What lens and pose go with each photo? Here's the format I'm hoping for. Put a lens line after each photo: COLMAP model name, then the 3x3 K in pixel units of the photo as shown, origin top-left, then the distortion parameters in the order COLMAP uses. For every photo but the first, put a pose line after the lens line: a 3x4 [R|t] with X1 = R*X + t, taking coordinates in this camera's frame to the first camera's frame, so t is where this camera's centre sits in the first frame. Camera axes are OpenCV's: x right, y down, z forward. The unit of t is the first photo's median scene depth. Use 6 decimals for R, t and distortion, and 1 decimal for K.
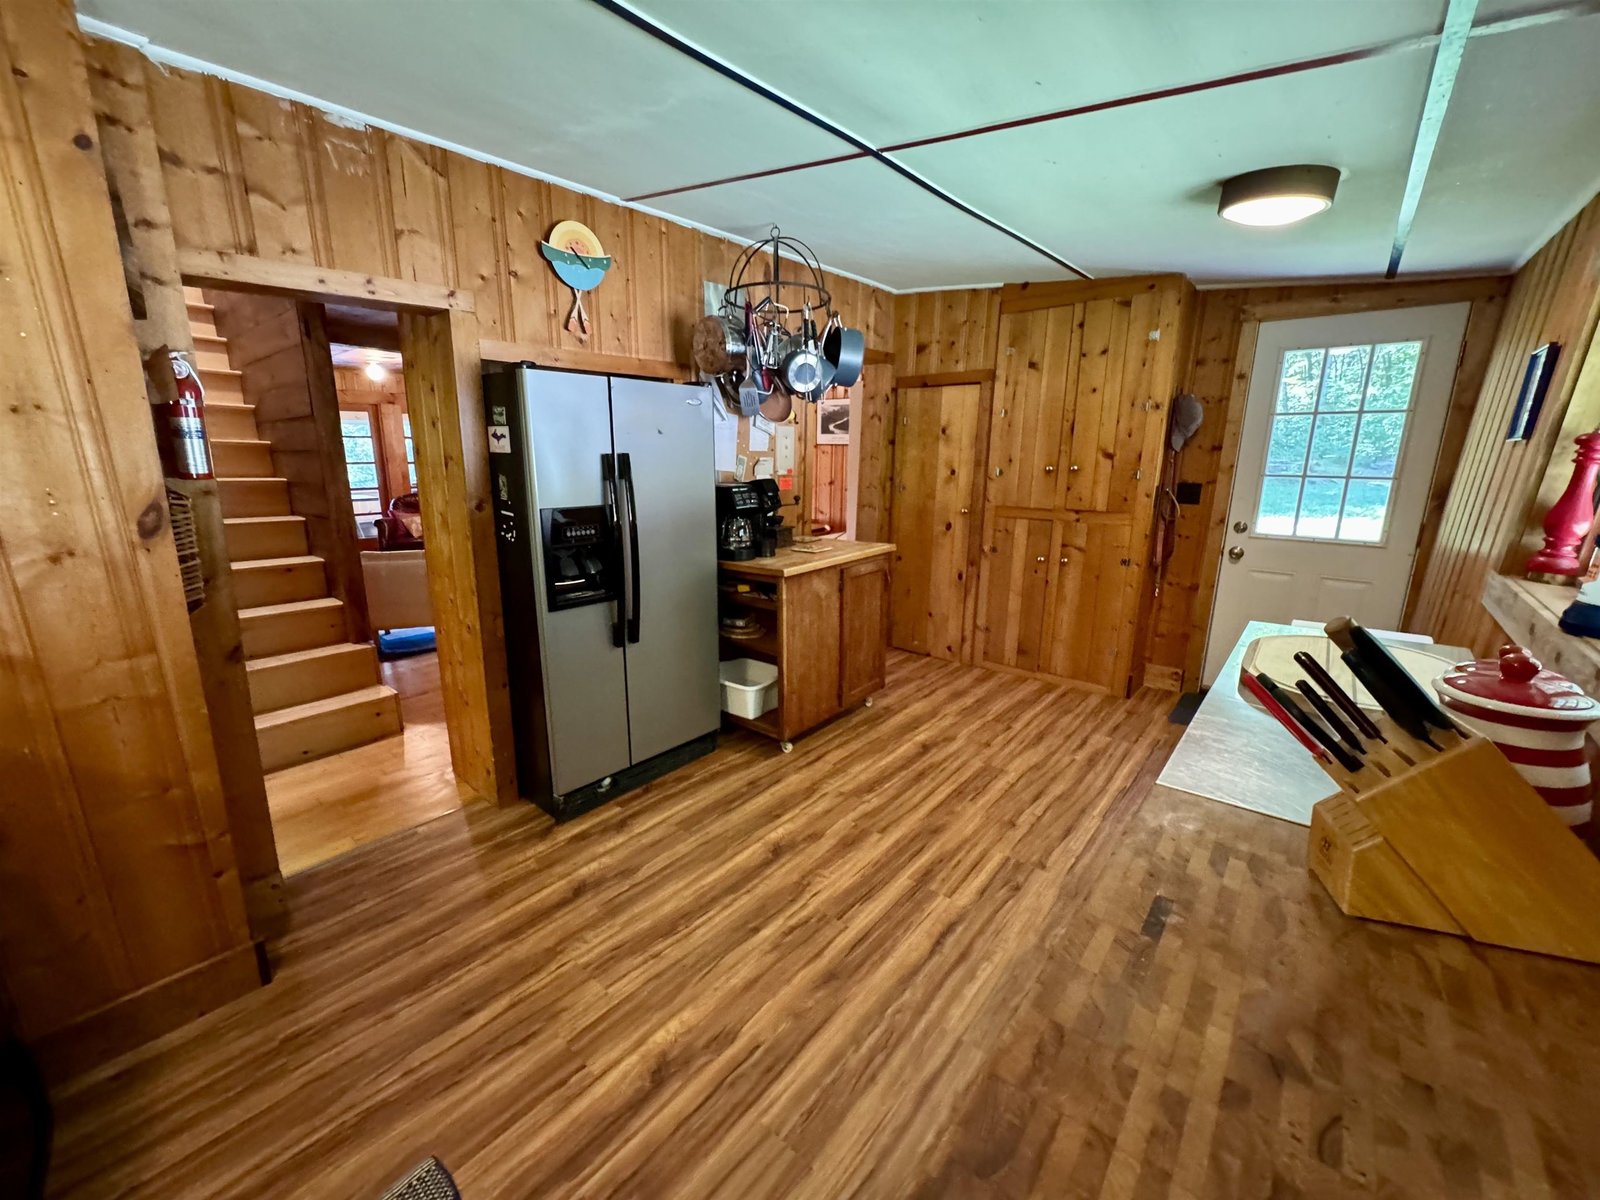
lens RADIAL K [[638.3, 0, 803.9], [0, 638.3, 599.7], [0, 0, 1]] dist [-0.002481, 0.000189]
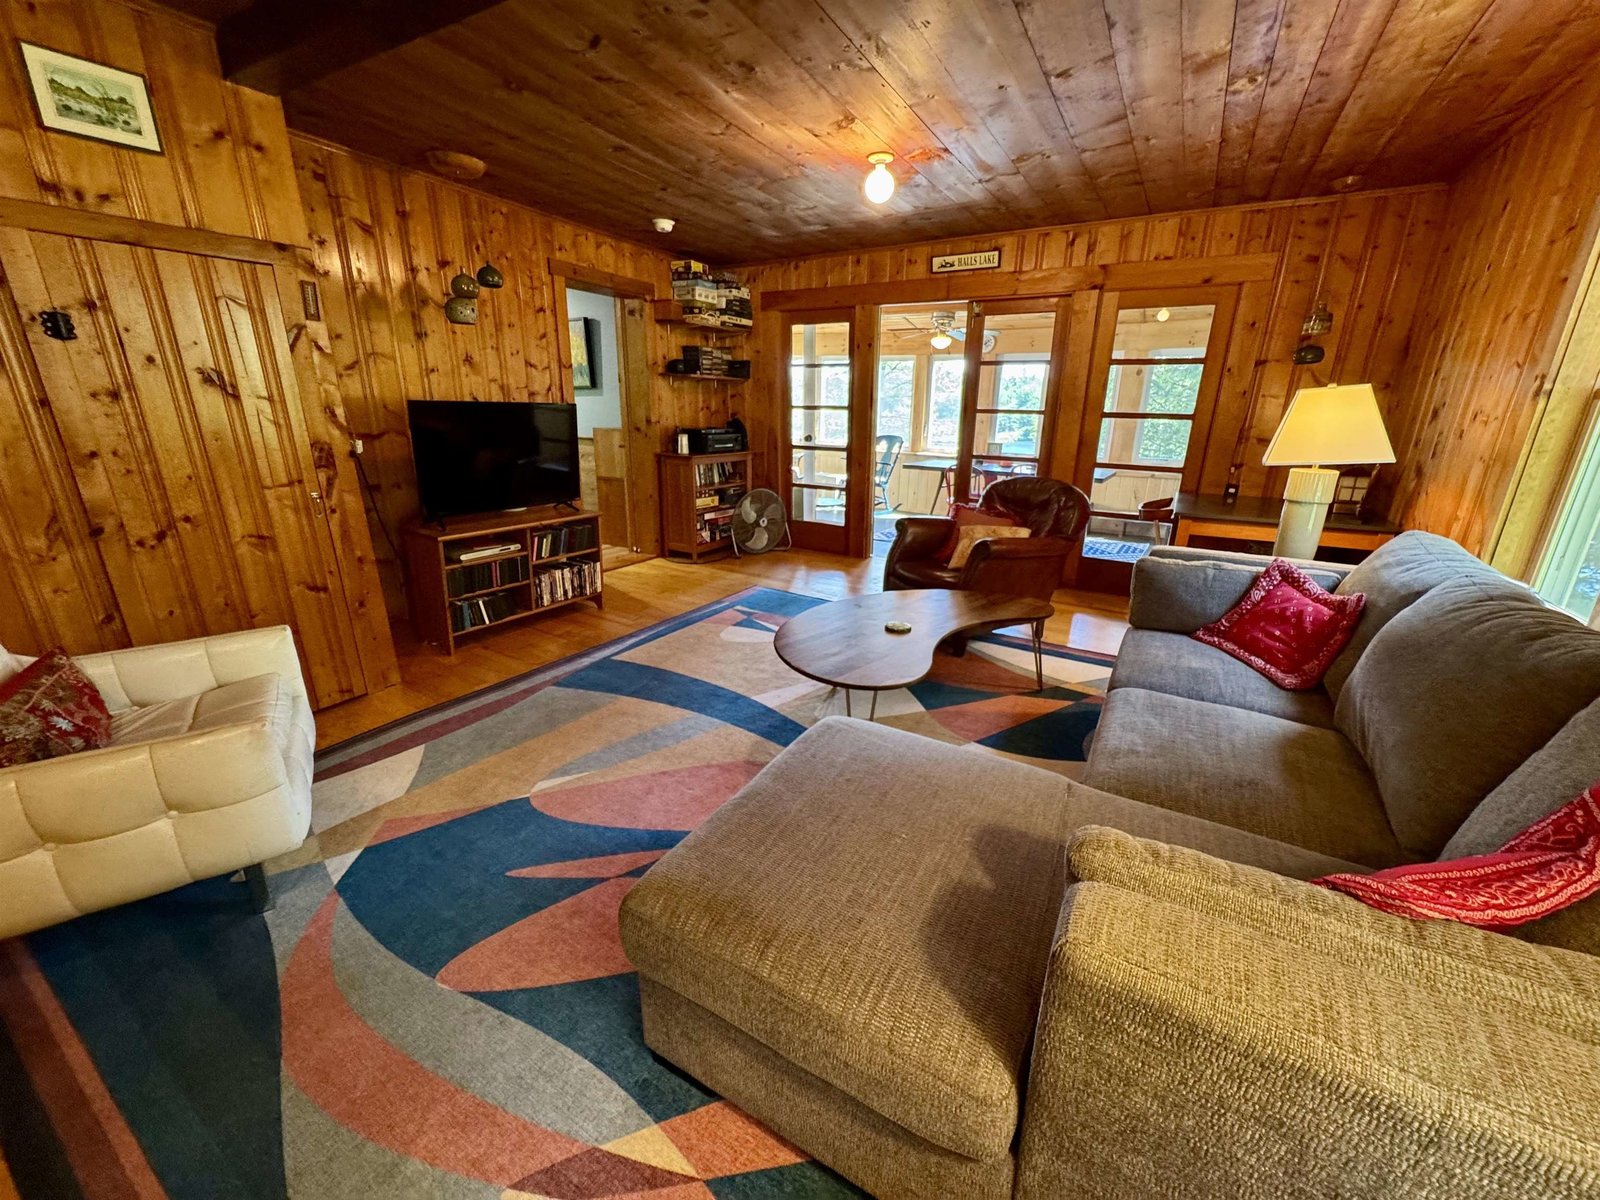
lens RADIAL K [[638.3, 0, 803.1], [0, 638.3, 598.3], [0, 0, 1]] dist [-0.002481, 0.000189]
pose [[0.147039, 0.289345, -0.945864, -0.547354], [-0.250552, 0.935966, 0.247368, -0.536974], [0.956872, 0.200615, 0.210119, 2.575527]]
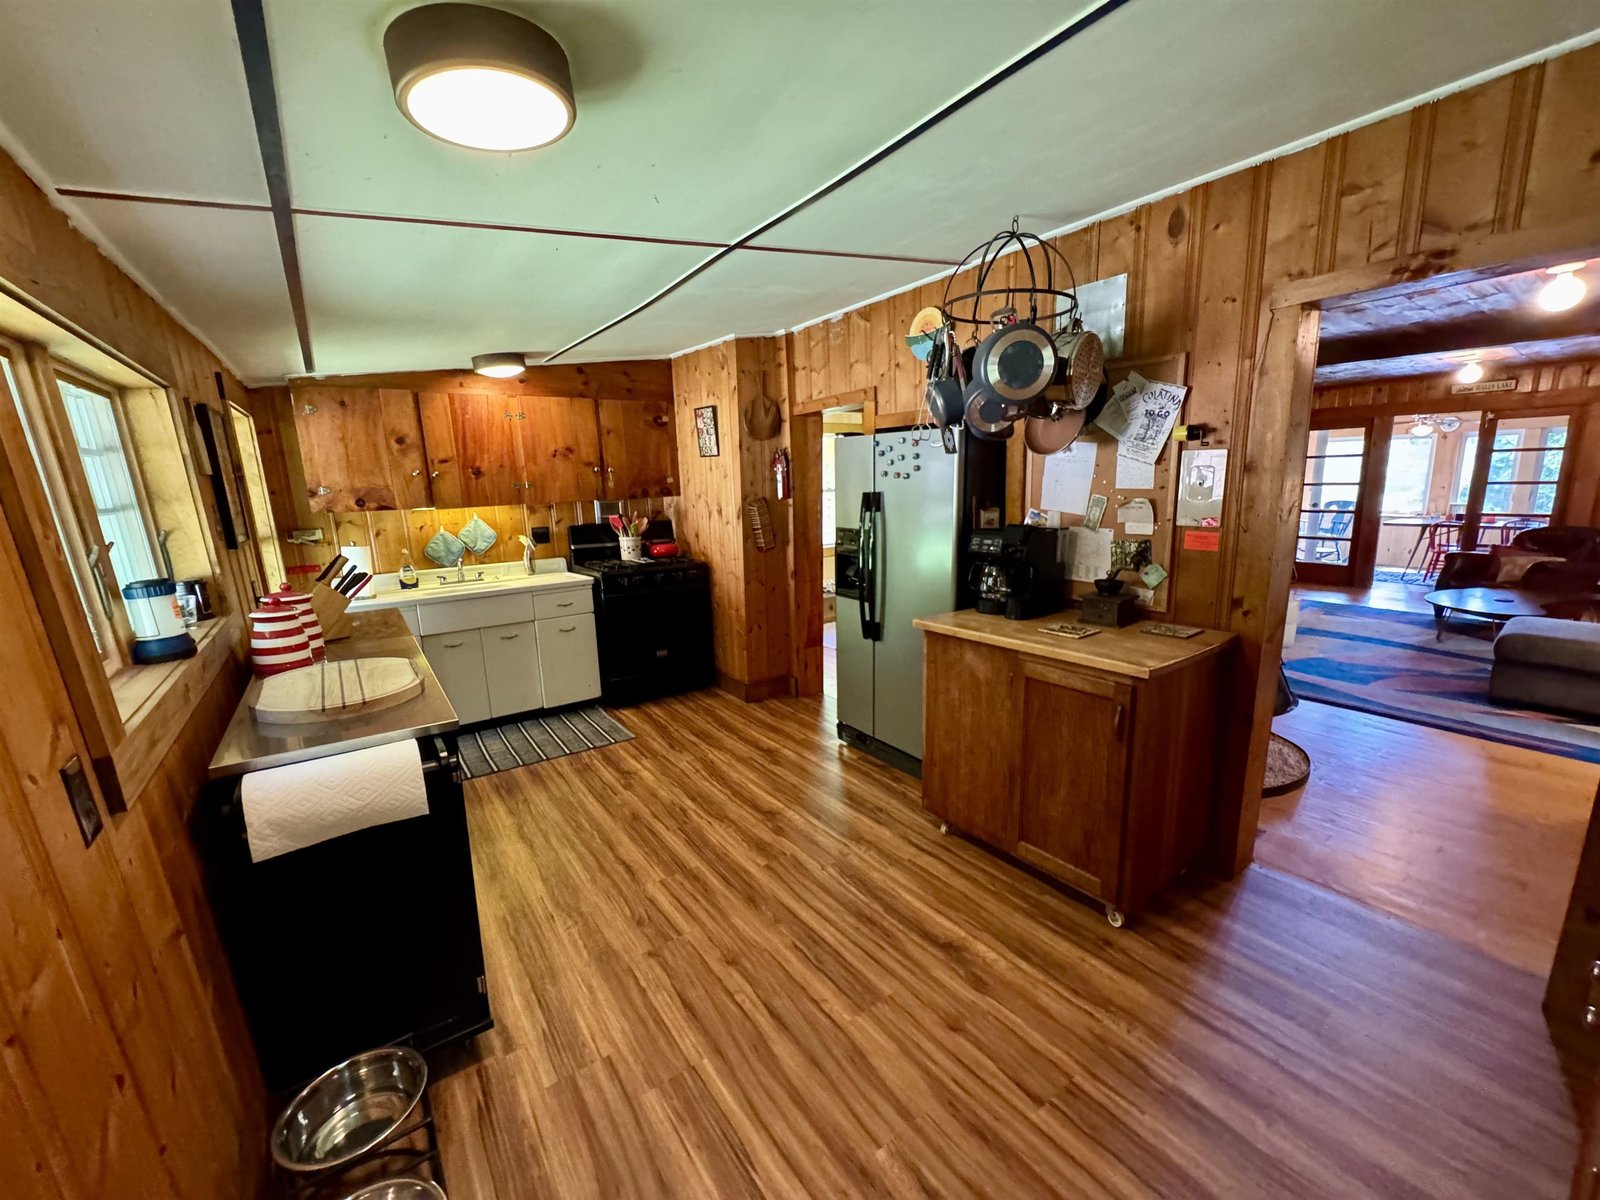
lens RADIAL K [[638.3, 0, 801.0], [0, 638.3, 600.8], [0, 0, 1]] dist [-0.002481, 0.000189]
pose [[-0.245856, 0.190744, -0.950353, 1.028530], [-0.198784, 0.949686, 0.242036, -0.306916], [0.948704, 0.248421, -0.195569, 1.181150]]
